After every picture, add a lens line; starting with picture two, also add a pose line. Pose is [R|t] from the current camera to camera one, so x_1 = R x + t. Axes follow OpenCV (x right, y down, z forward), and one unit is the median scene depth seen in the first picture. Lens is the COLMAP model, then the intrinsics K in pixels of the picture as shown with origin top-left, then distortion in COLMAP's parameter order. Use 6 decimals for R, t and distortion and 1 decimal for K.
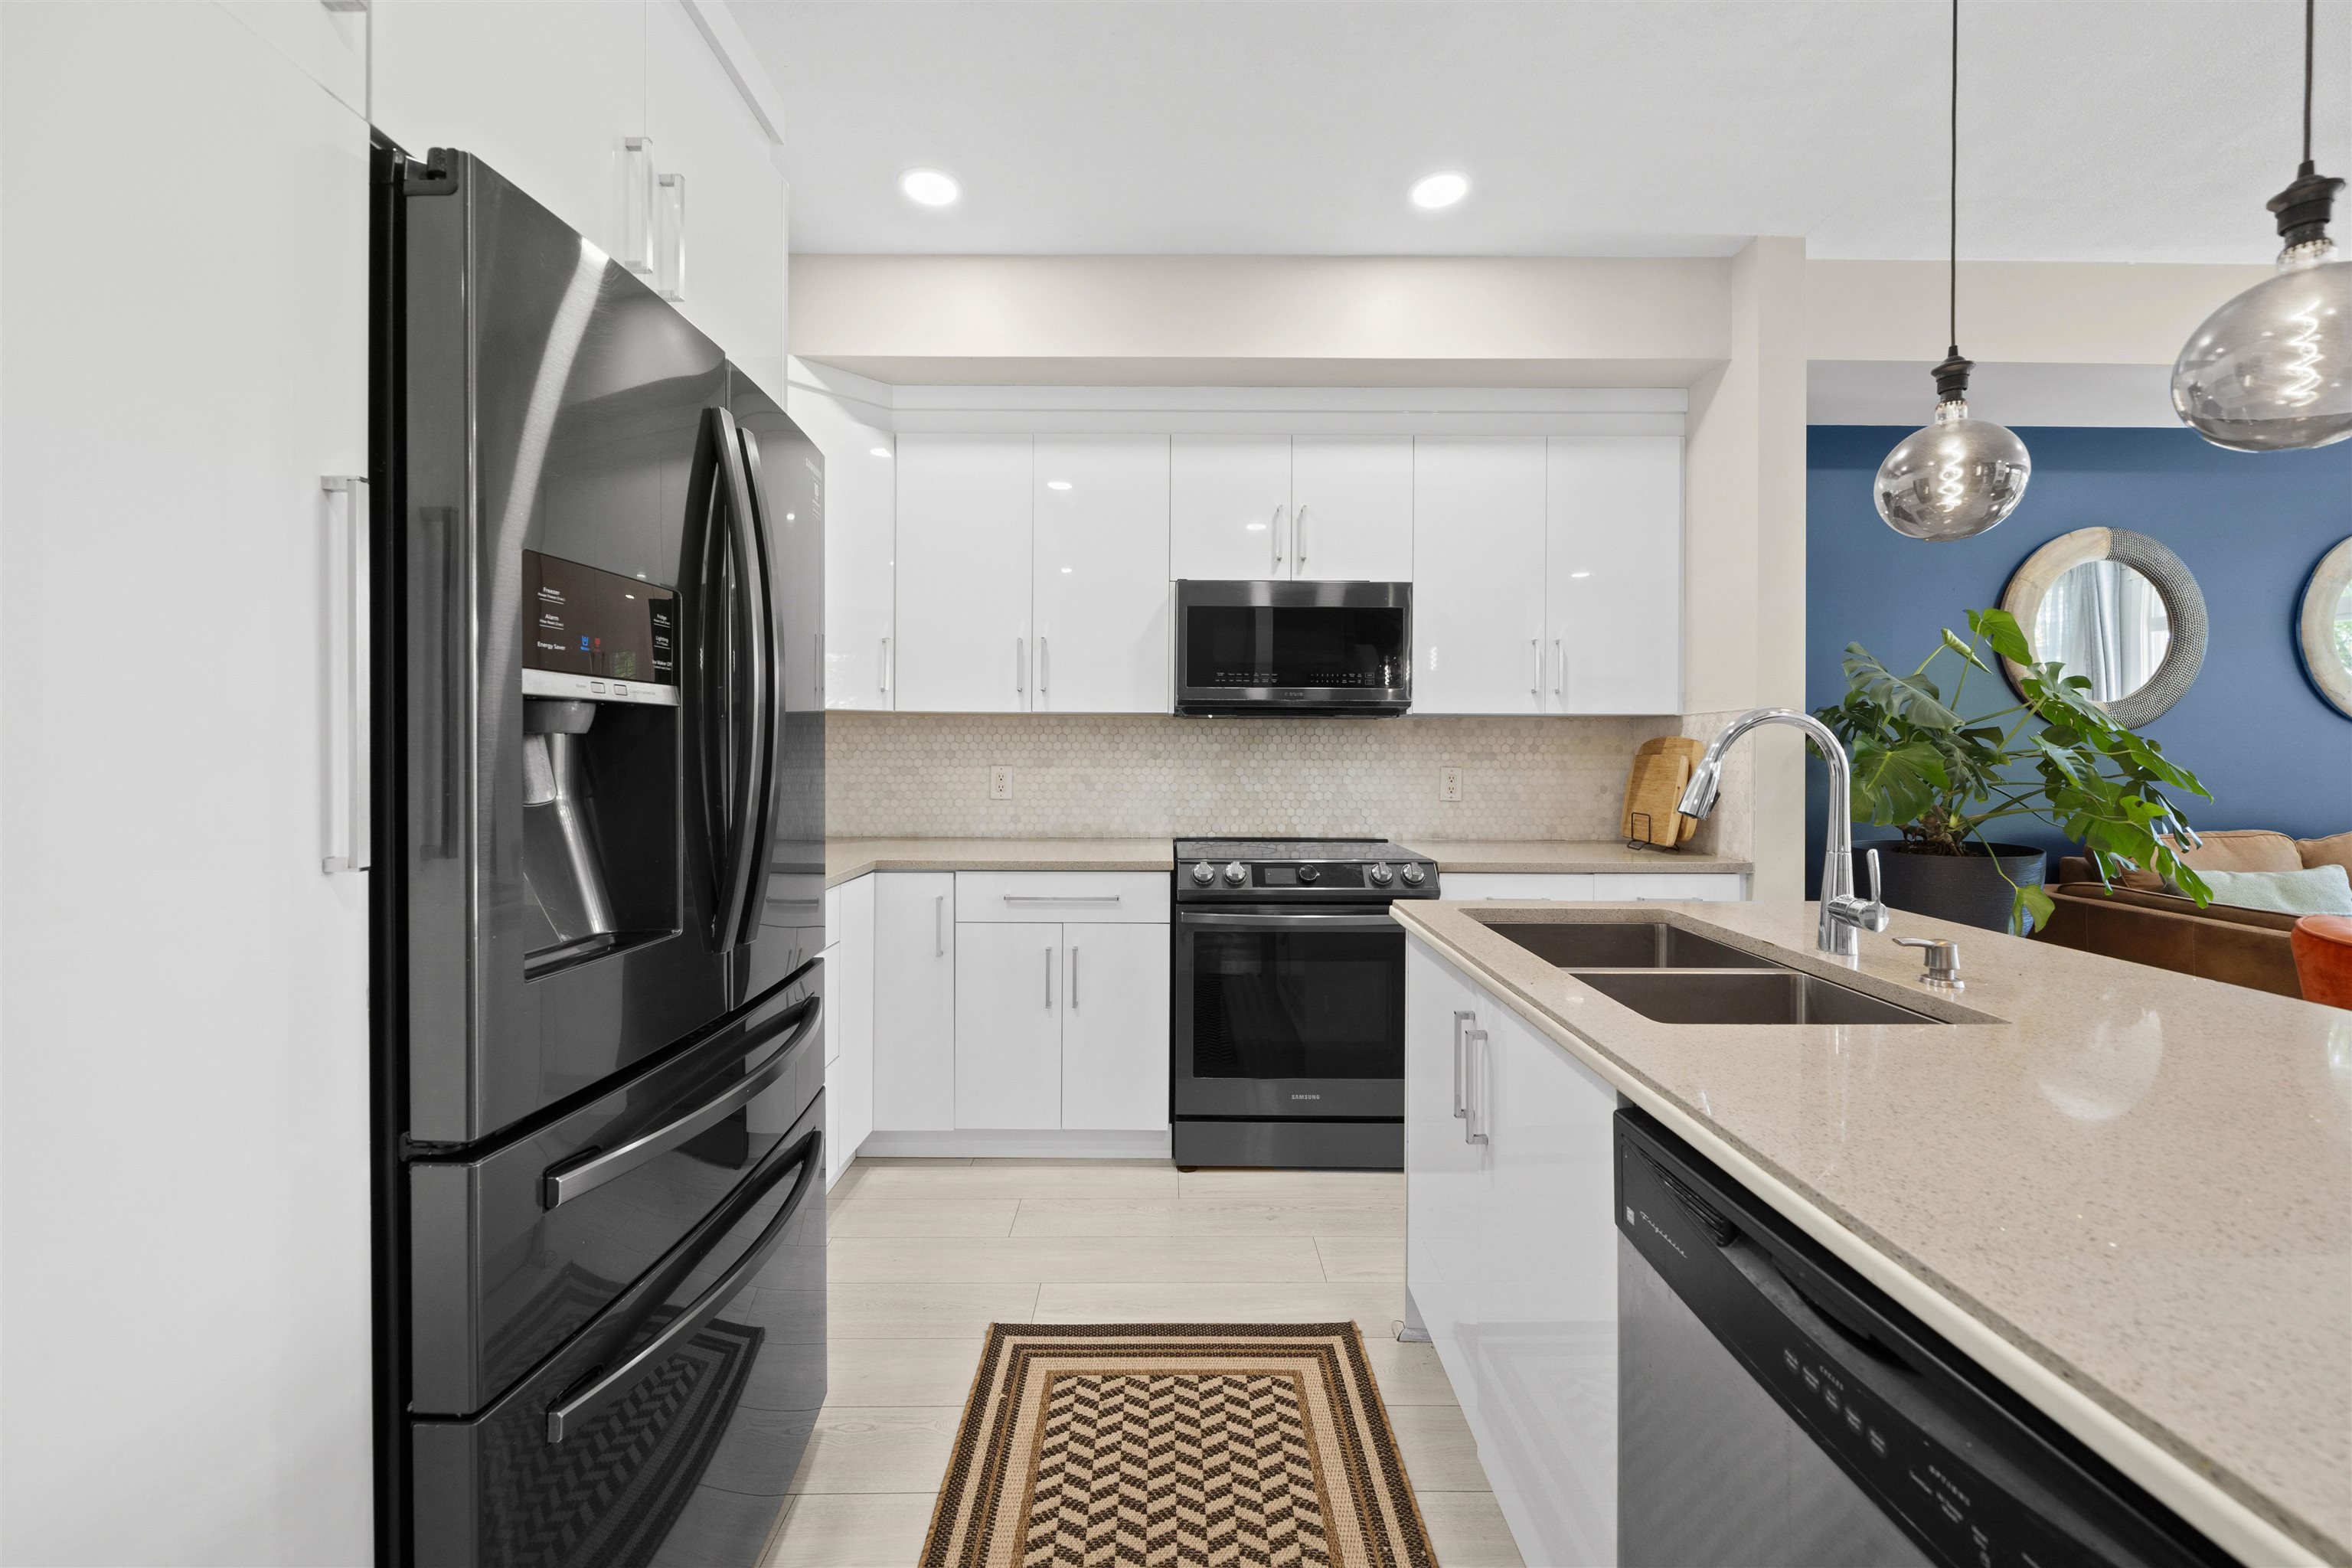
lens RADIAL K [[890.3, 0, 1166.9], [0, 890.3, 756.9], [0, 0, 1]] dist [-0.002170, -0.000186]
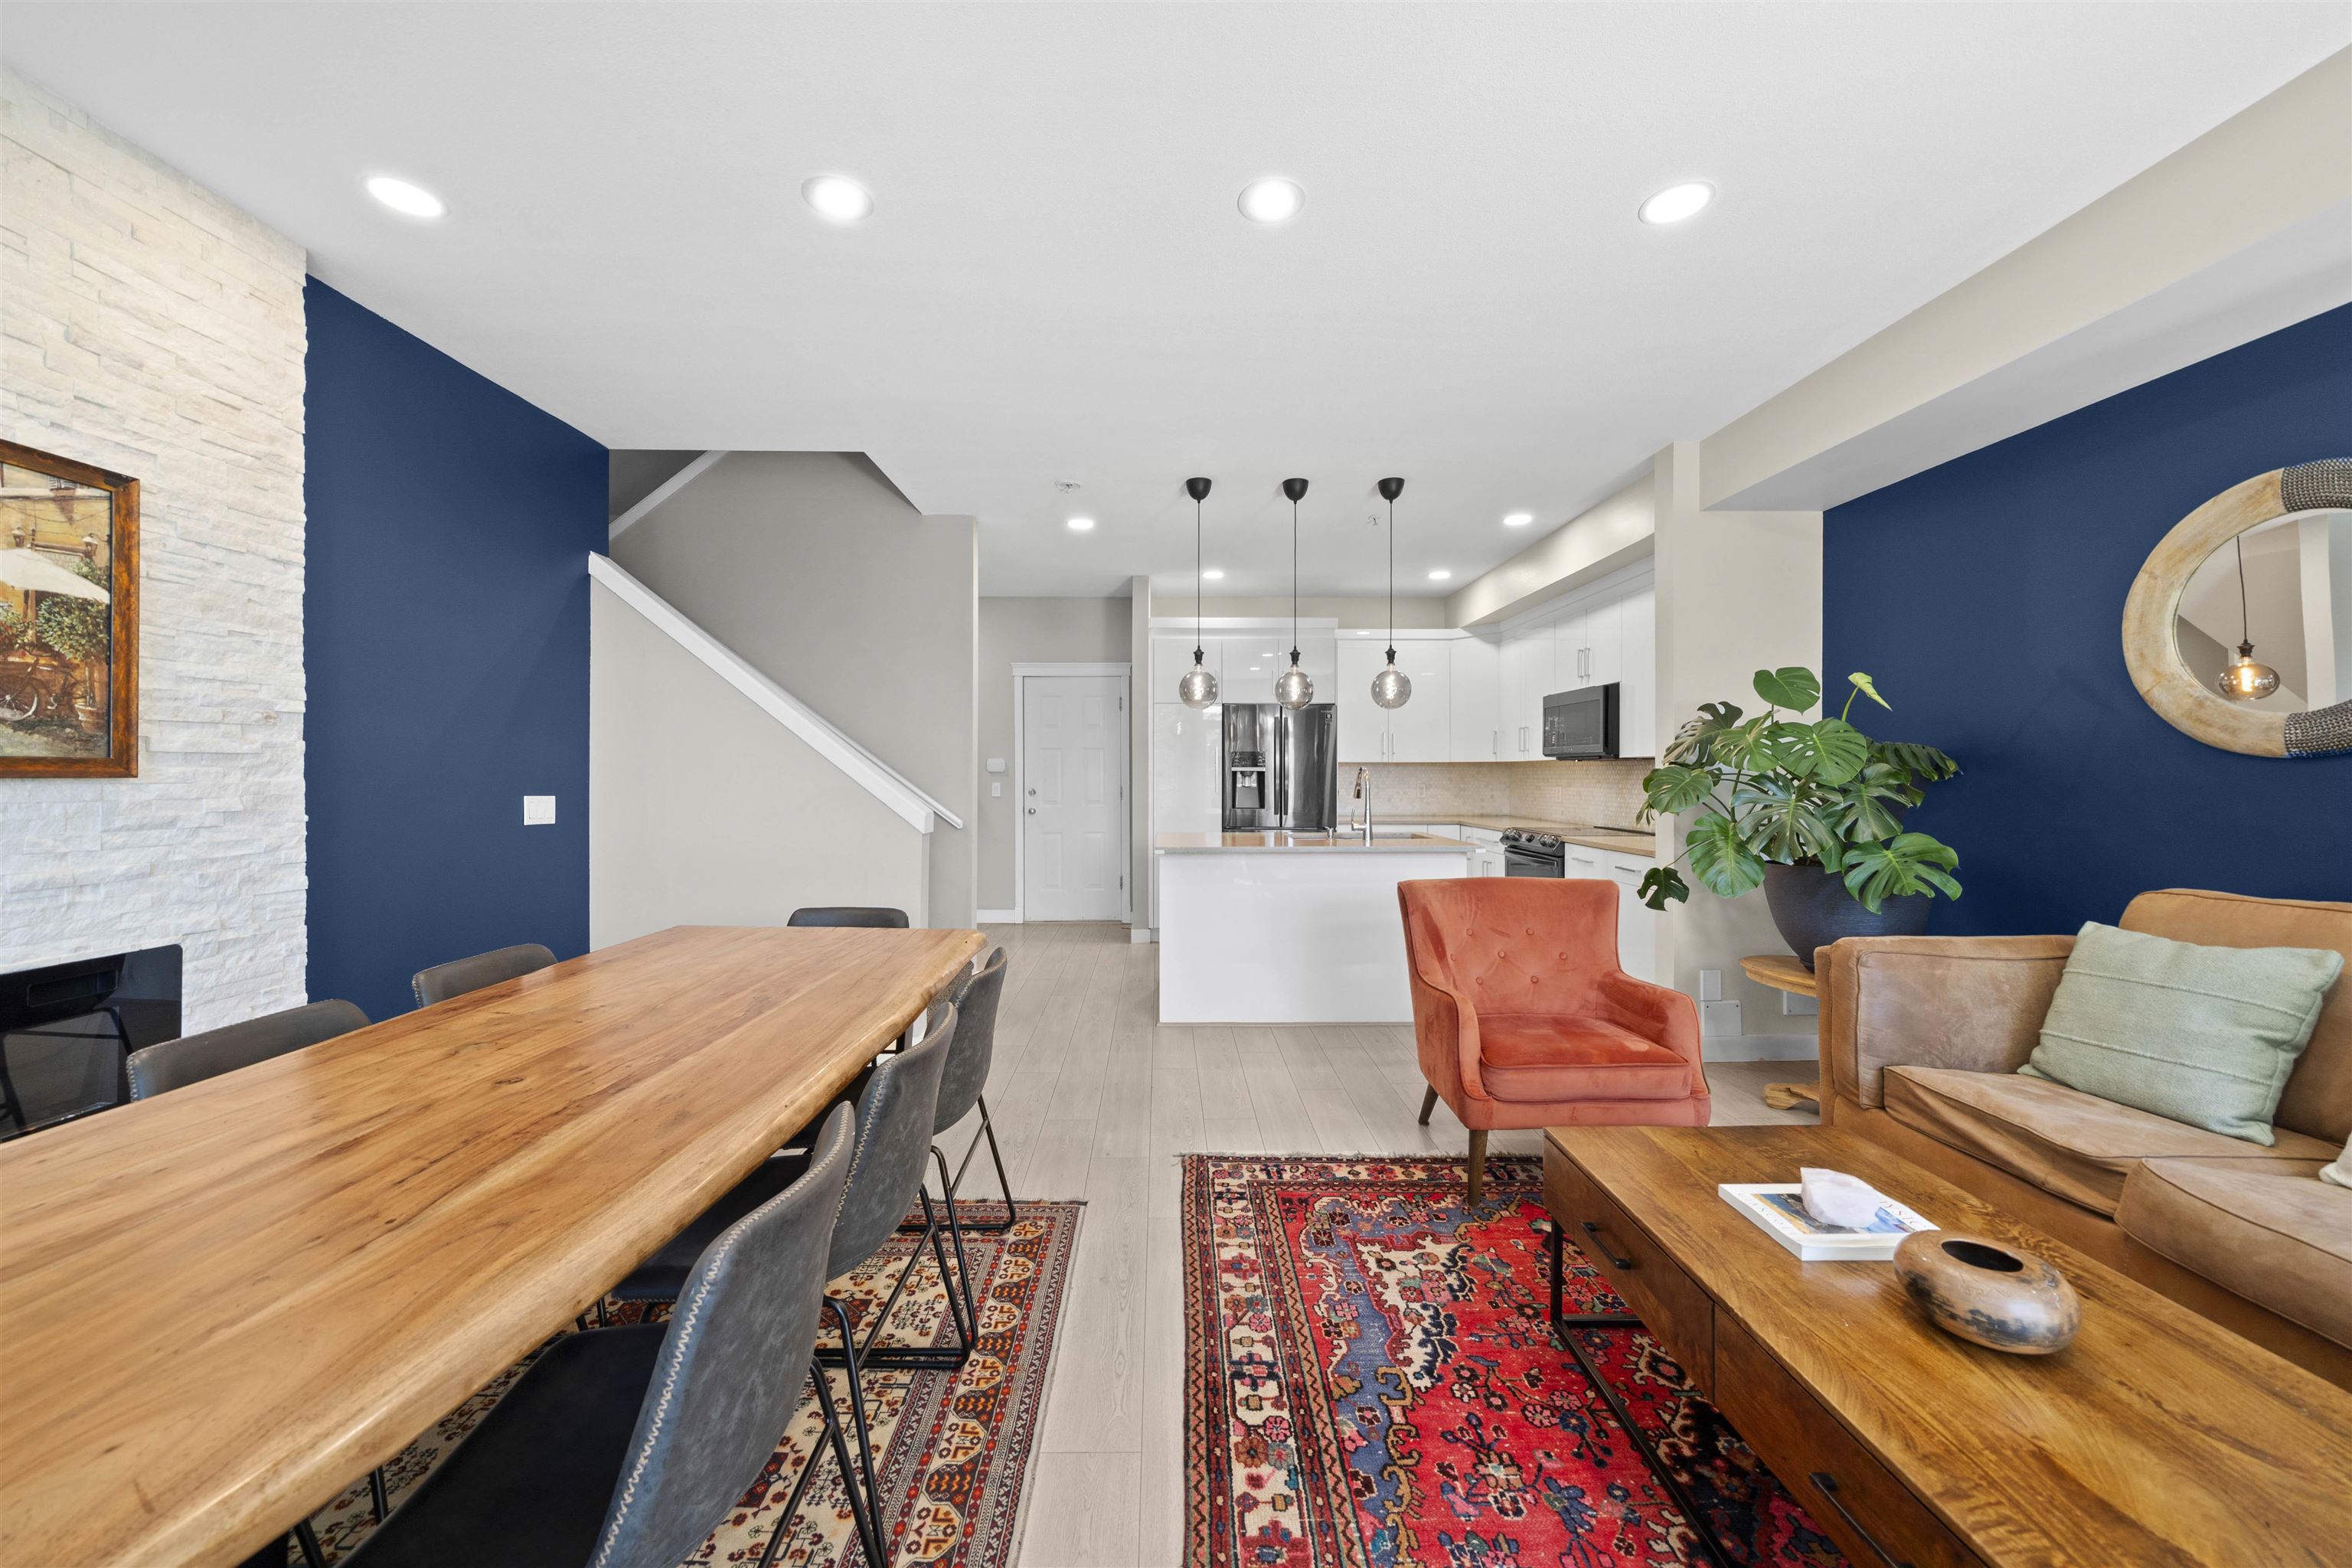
lens RADIAL K [[838.8, 0, 1170.7], [0, 838.8, 774.7], [0, 0, 1]] dist [-0.004641, -0.000131]
pose [[0.010158, -0.002538, -0.999945, 1.704986], [-0.007621, 0.999968, -0.002616, -0.004267], [0.999919, 0.007648, 0.010139, 0.103028]]
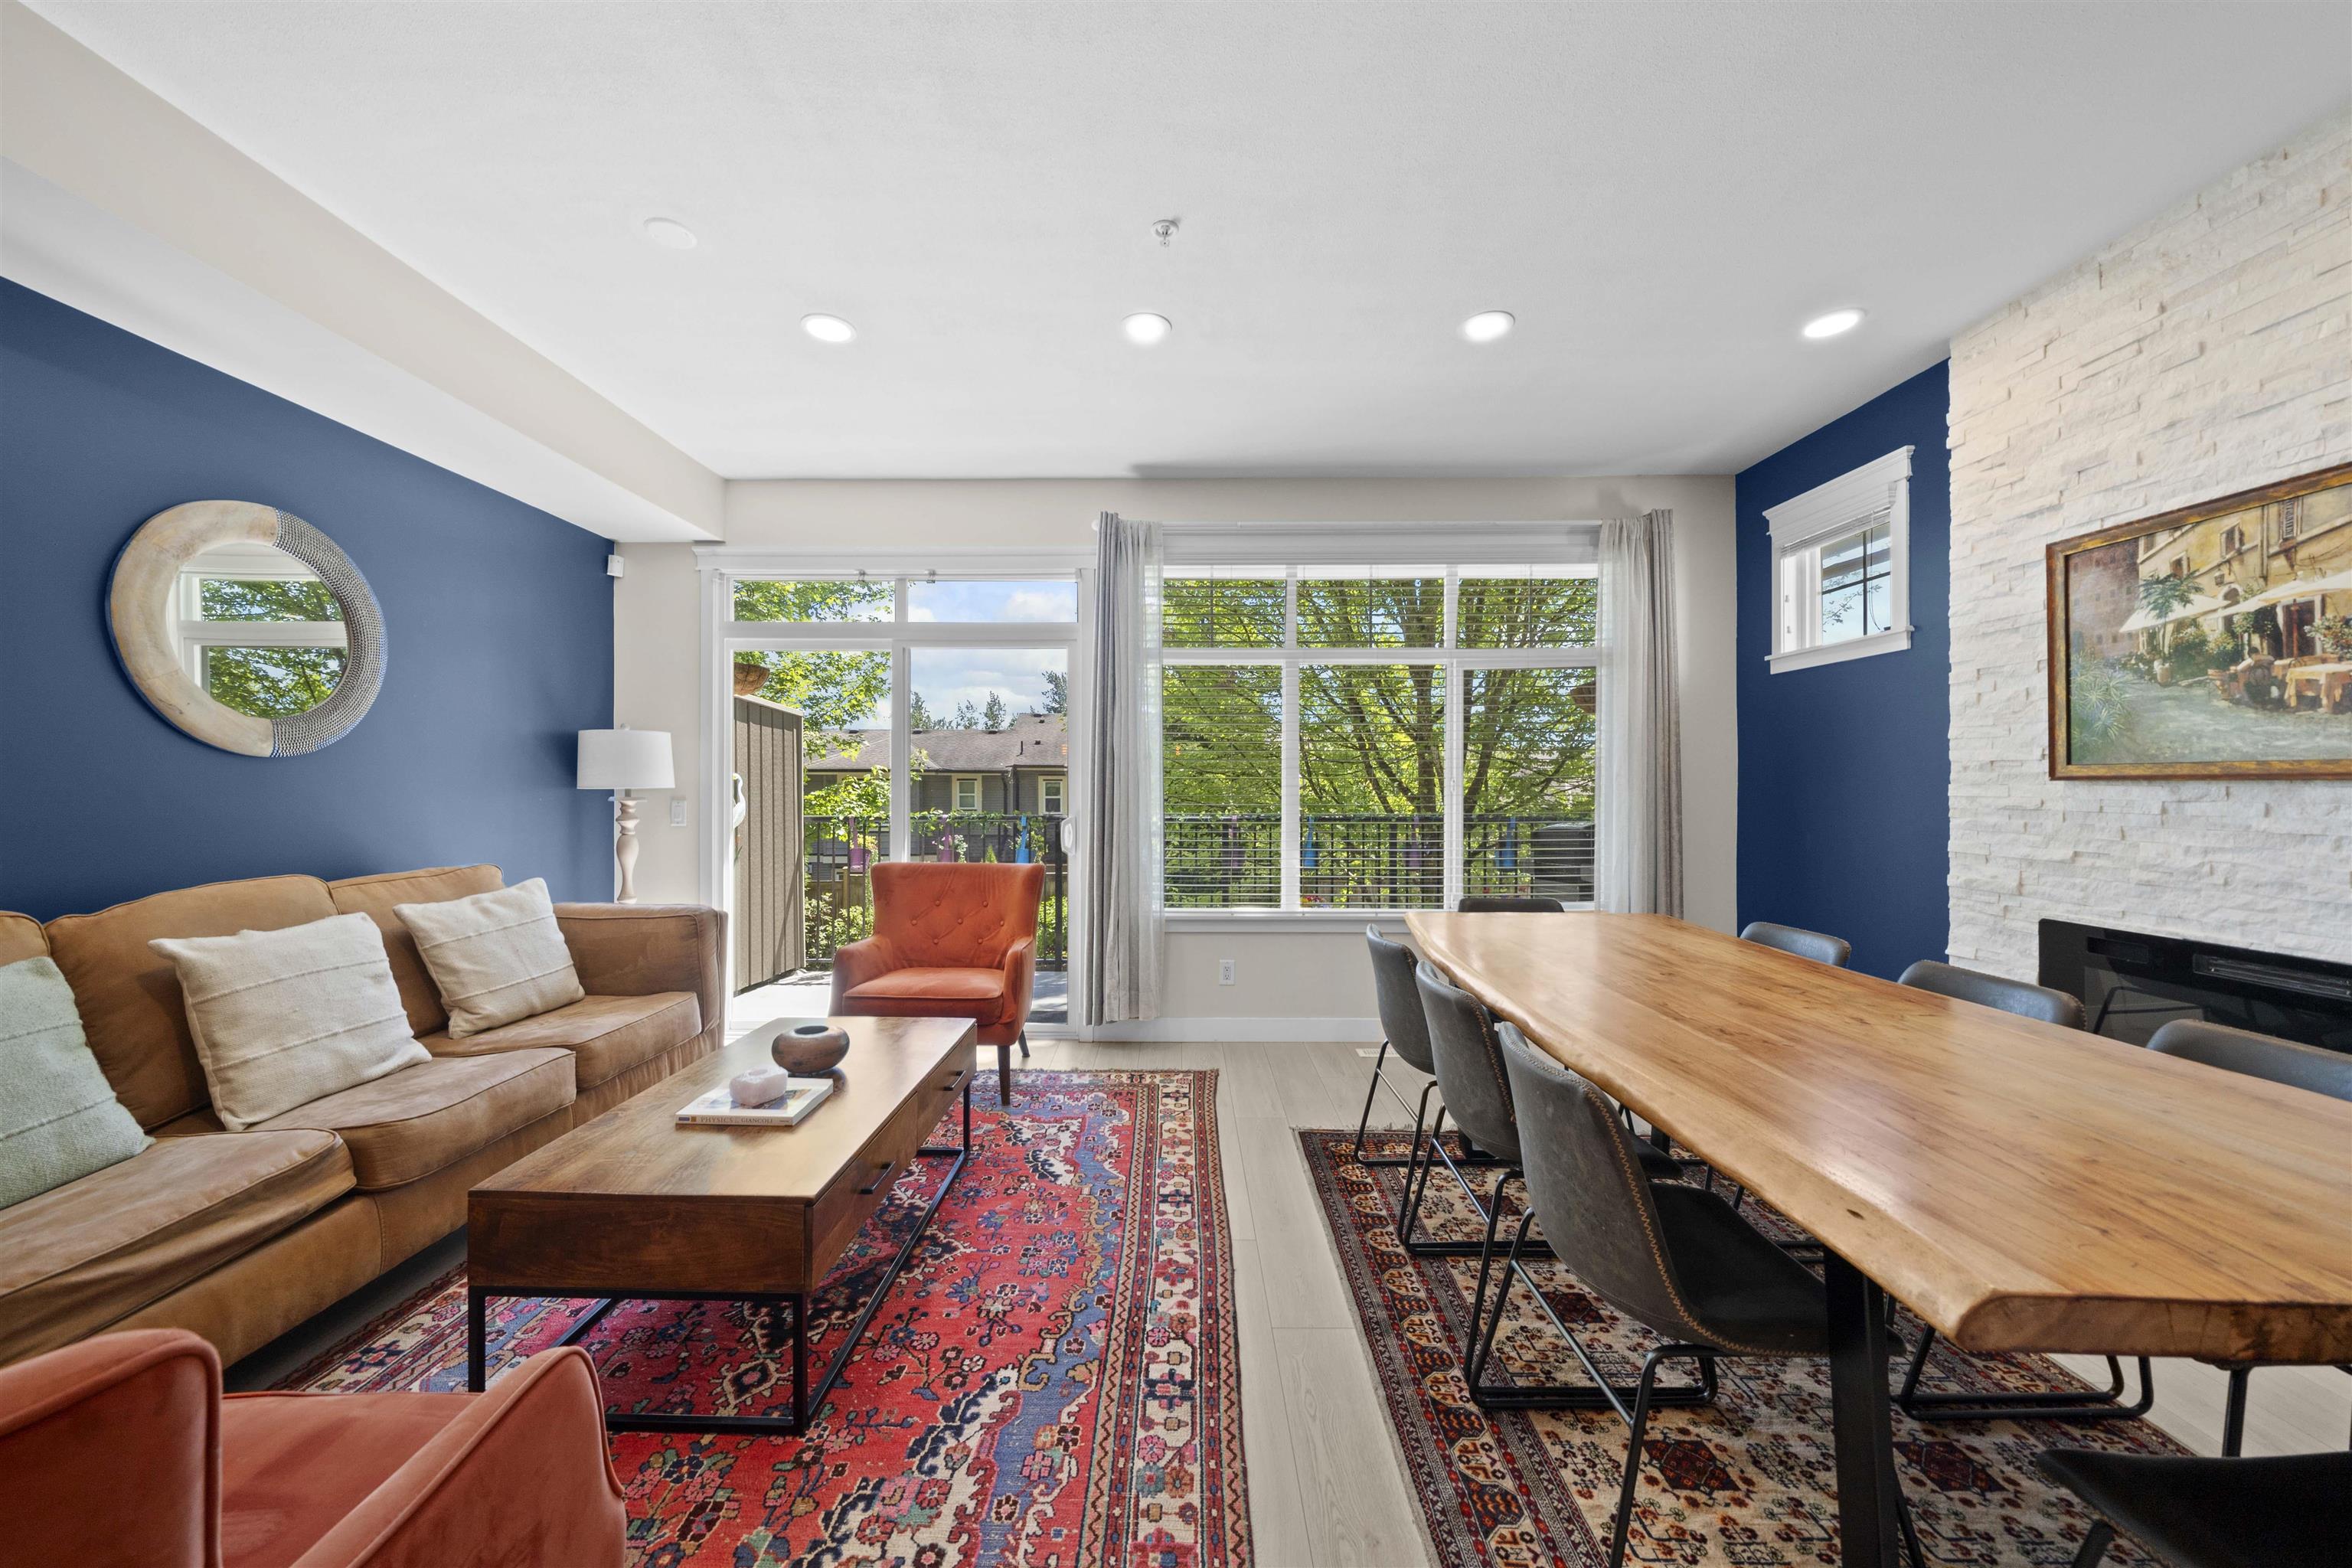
lens RADIAL K [[838.8, 0, 1170.7], [0, 838.8, 774.7], [0, 0, 1]] dist [-0.004641, -0.000131]
pose [[0.009868, 0.008840, 0.999912, 0.630586], [0.006298, 0.999941, -0.008902, -0.002087], [-0.999931, 0.006385, 0.009812, 0.157198]]
